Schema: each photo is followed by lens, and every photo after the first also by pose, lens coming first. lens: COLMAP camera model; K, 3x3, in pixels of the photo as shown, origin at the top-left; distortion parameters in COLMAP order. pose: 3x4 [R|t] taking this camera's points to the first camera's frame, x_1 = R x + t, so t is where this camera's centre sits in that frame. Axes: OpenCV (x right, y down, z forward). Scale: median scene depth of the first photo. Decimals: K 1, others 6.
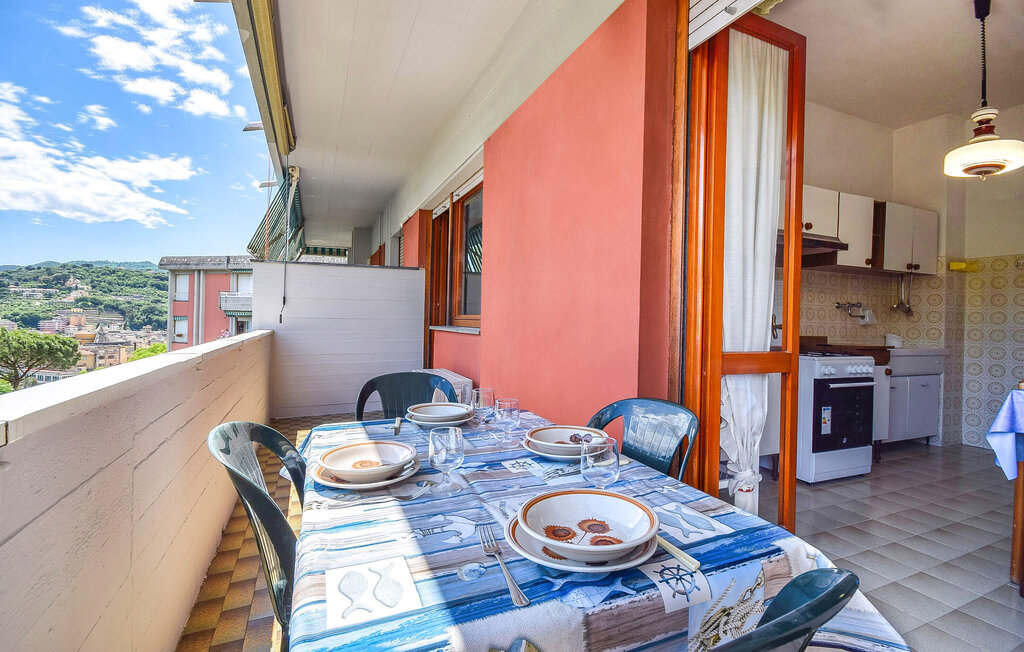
lens RADIAL K [[449.5, 0, 504.6], [0, 449.5, 310.4], [0, 0, 1]] dist [0.001540, -0.009854]
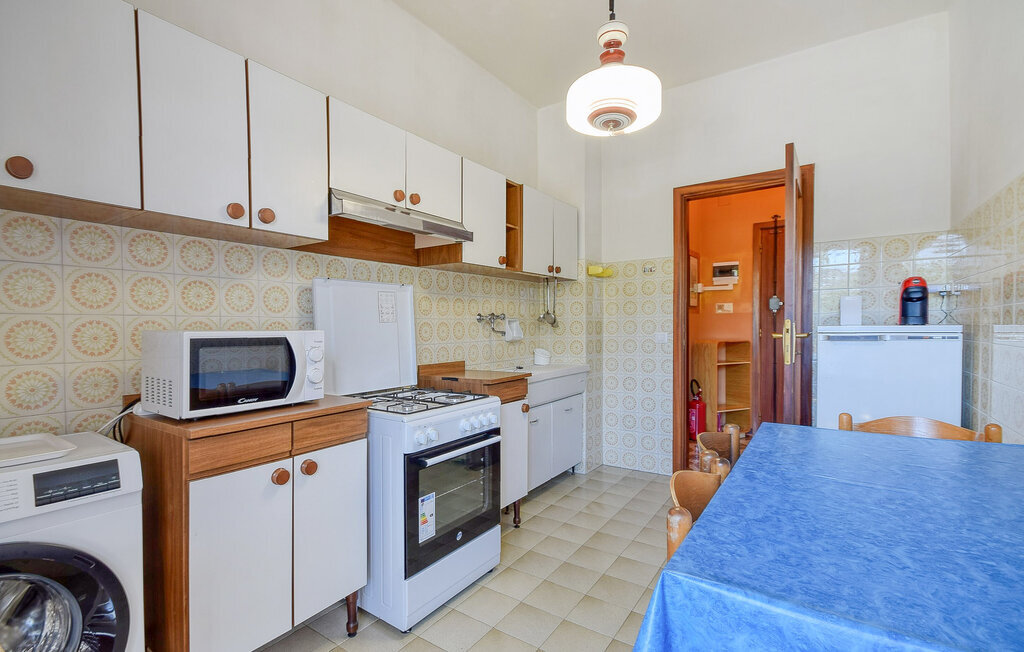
lens RADIAL K [[463.8, 0, 496.3], [0, 463.8, 326.1], [0, 0, 1]] dist [-0.001584, -0.000078]
pose [[0.847065, -0.034306, 0.530380, 0.392869], [0.022577, 0.999336, 0.028582, -0.021405], [-0.531009, -0.012236, 0.847278, 0.354229]]
